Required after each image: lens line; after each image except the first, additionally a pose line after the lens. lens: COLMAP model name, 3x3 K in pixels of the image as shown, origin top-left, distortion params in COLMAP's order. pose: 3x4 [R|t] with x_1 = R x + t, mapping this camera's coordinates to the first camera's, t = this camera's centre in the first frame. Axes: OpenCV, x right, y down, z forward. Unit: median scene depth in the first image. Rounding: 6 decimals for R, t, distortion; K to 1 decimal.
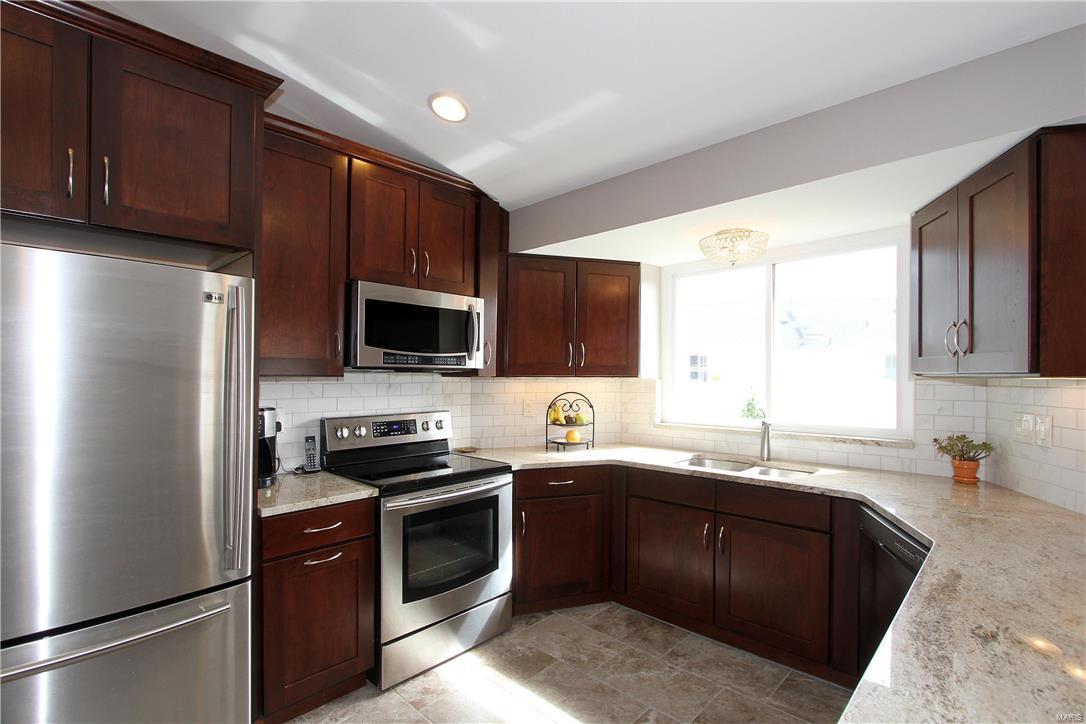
lens RADIAL K [[509.7, 0, 553.4], [0, 509.7, 383.5], [0, 0, 1]] dist [-0.009941, 0.002445]
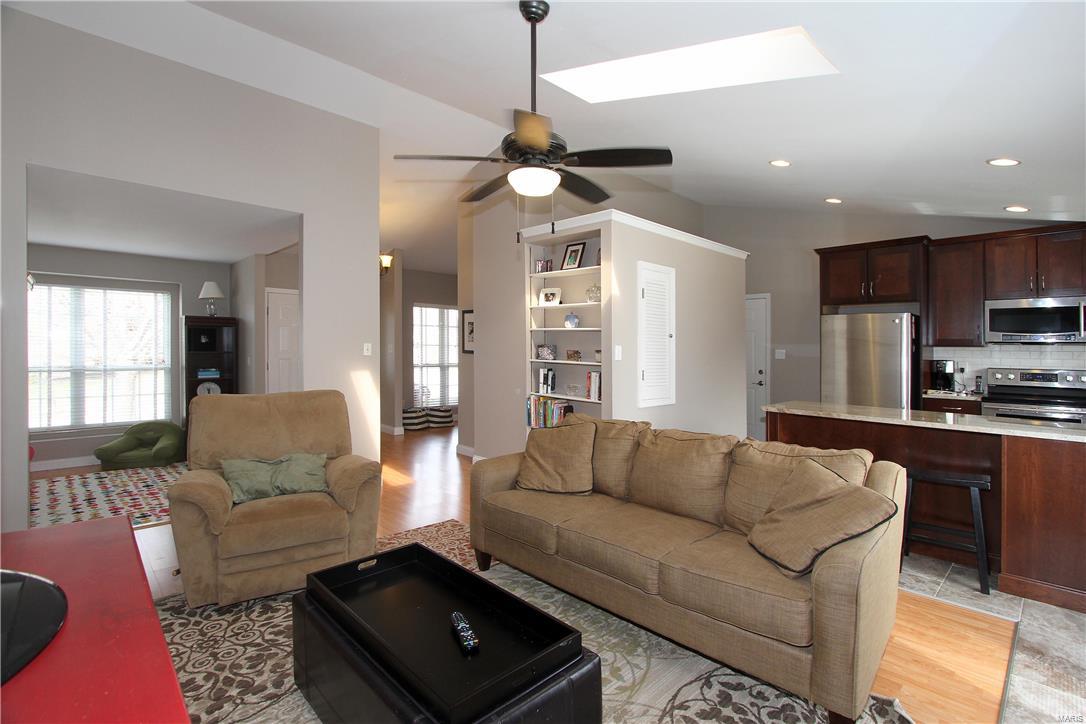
lens RADIAL K [[509.7, 0, 547.9], [0, 509.7, 351.5], [0, 0, 1]] dist [-0.009941, 0.002445]
pose [[-0.030779, 0.001390, -0.999525, 1.550832], [-0.018004, 0.999836, 0.001945, 0.029659], [0.999364, 0.018055, -0.030749, -0.652853]]
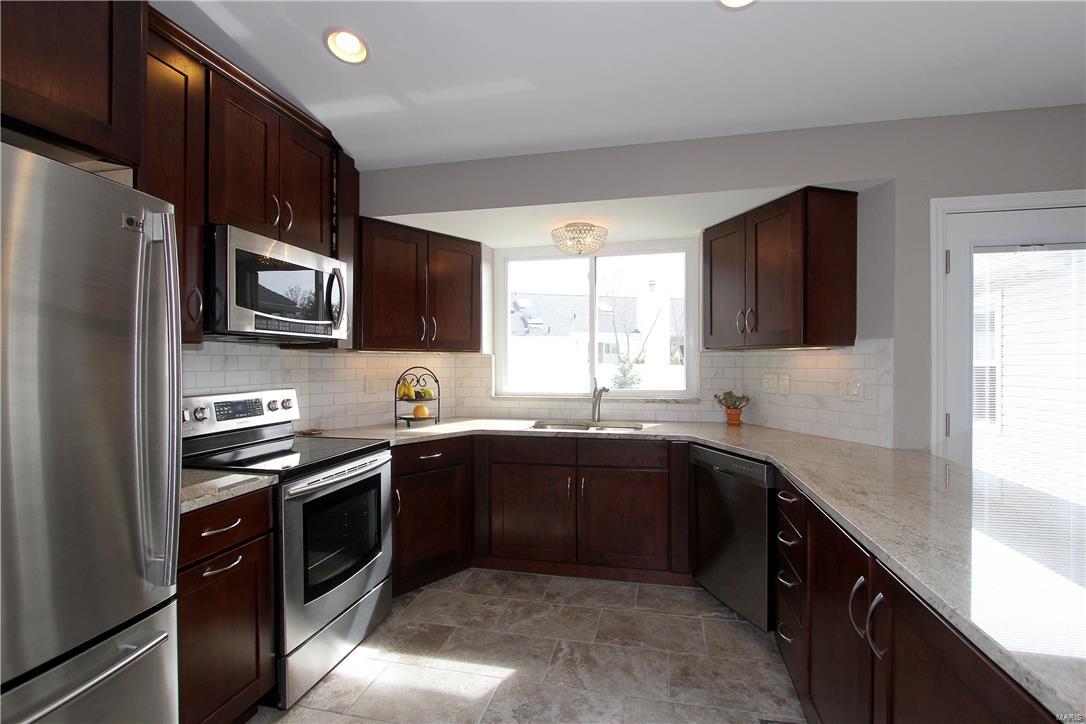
lens RADIAL K [[509.7, 0, 547.7], [0, 509.7, 375.5], [0, 0, 1]] dist [-0.009941, 0.002445]
pose [[0.859846, -0.016939, 0.510273, -0.317142], [0.011490, 0.999838, 0.013828, 0.028641], [-0.510425, -0.006027, 0.859901, 0.036007]]
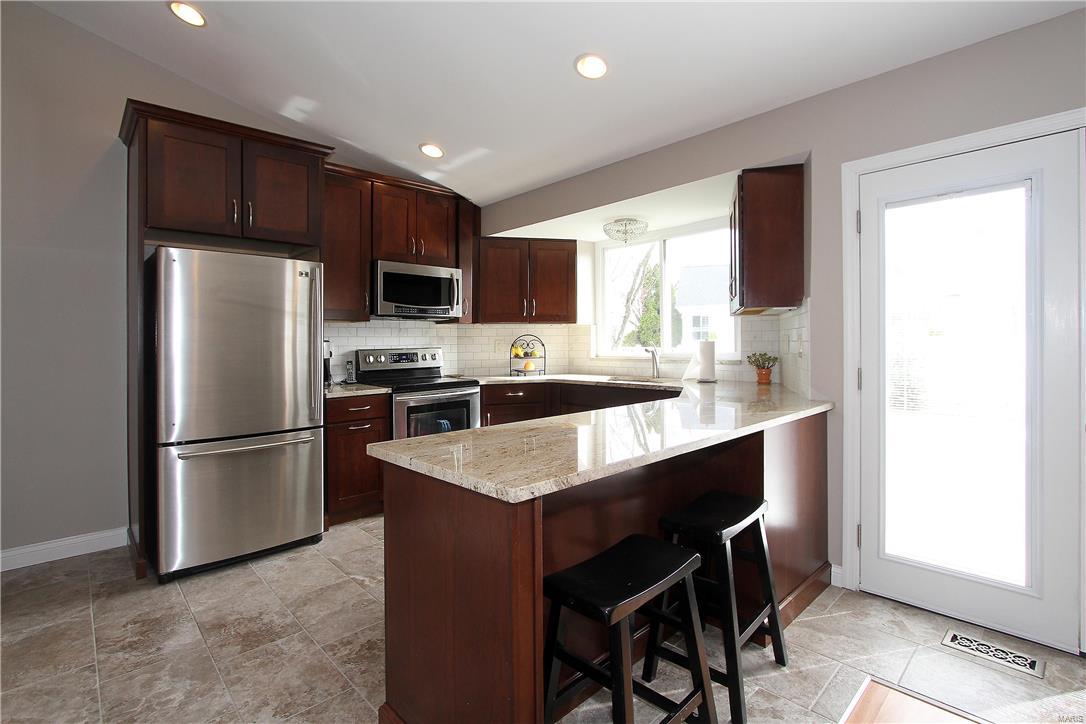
lens RADIAL K [[509.7, 0, 529.5], [0, 509.7, 356.3], [0, 0, 1]] dist [-0.009941, 0.002445]
pose [[0.997146, -0.010625, -0.074745, 0.180079], [0.011734, 0.999827, 0.014412, 0.070422], [0.074579, -0.015248, 0.997099, -0.491389]]
